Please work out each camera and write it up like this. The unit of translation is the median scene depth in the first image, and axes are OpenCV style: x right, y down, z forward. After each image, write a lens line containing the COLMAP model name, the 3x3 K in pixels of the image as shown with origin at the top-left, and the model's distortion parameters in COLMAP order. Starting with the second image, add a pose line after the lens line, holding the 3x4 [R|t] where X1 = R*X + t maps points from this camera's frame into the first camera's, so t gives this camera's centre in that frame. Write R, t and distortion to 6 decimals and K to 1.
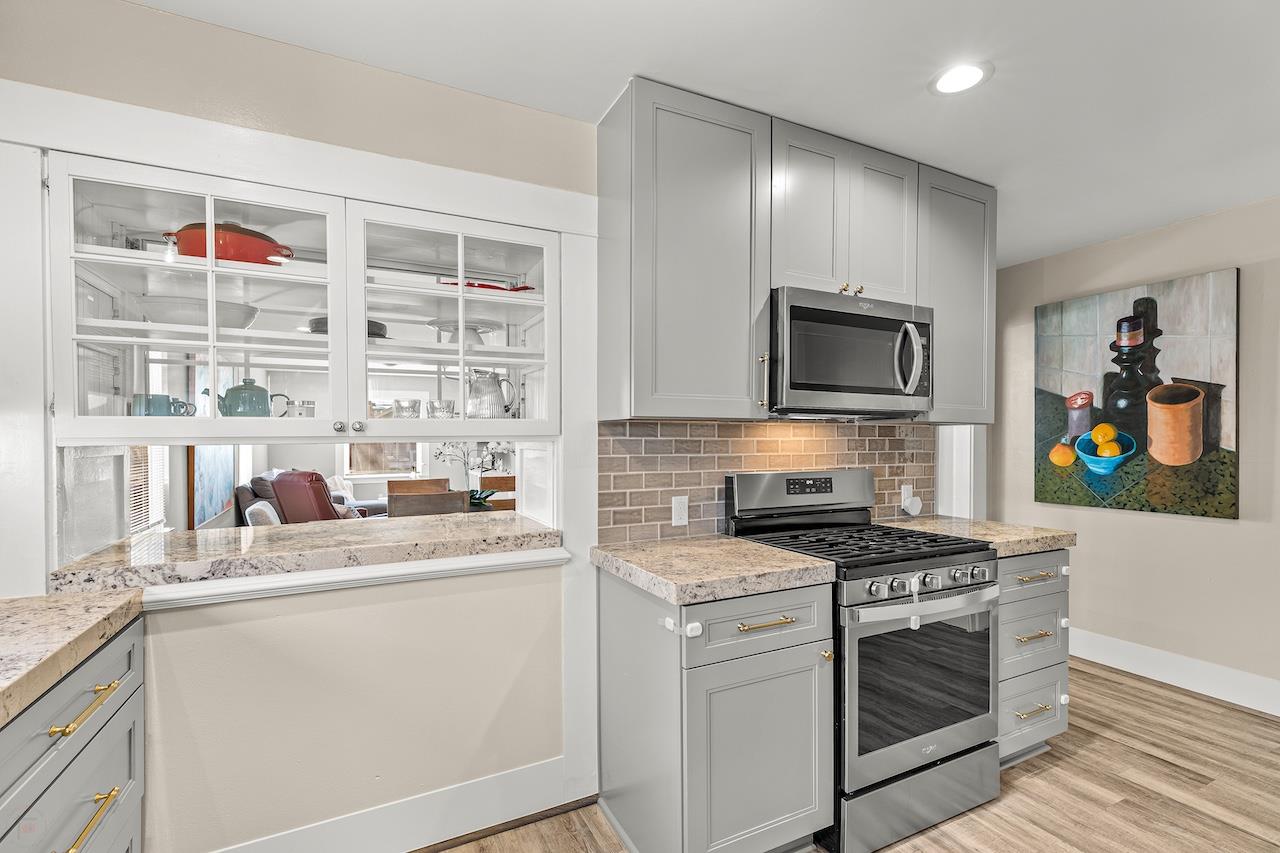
lens RADIAL K [[575.1, 0, 661.4], [0, 575.1, 446.8], [0, 0, 1]] dist [0.008653, -0.002443]
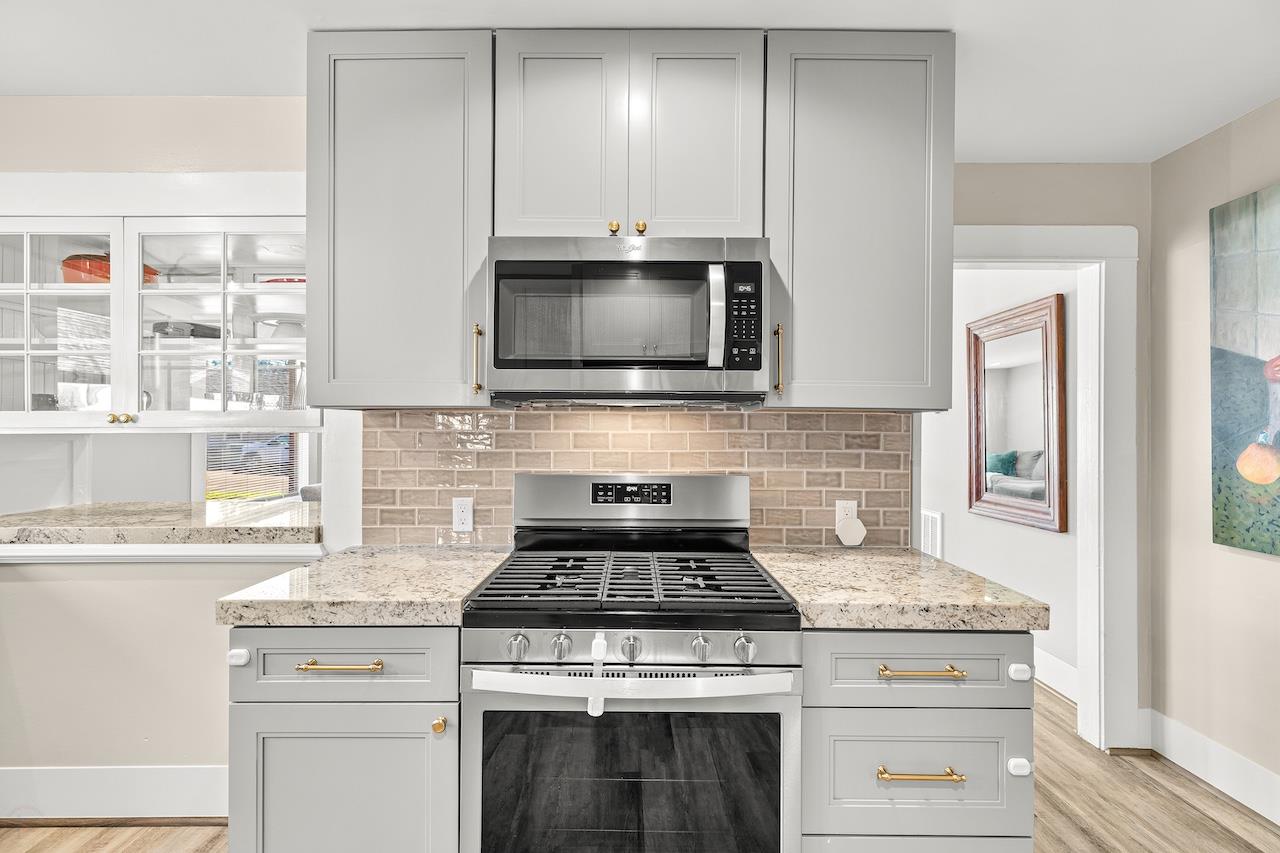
lens RADIAL K [[575.1, 0, 639.9], [0, 575.1, 426.3], [0, 0, 1]] dist [0.008653, -0.002443]
pose [[0.887941, 0.000289, -0.459957, 0.660057], [-0.011317, 0.999711, -0.021218, -0.005280], [0.459818, 0.024045, 0.887688, 0.351494]]
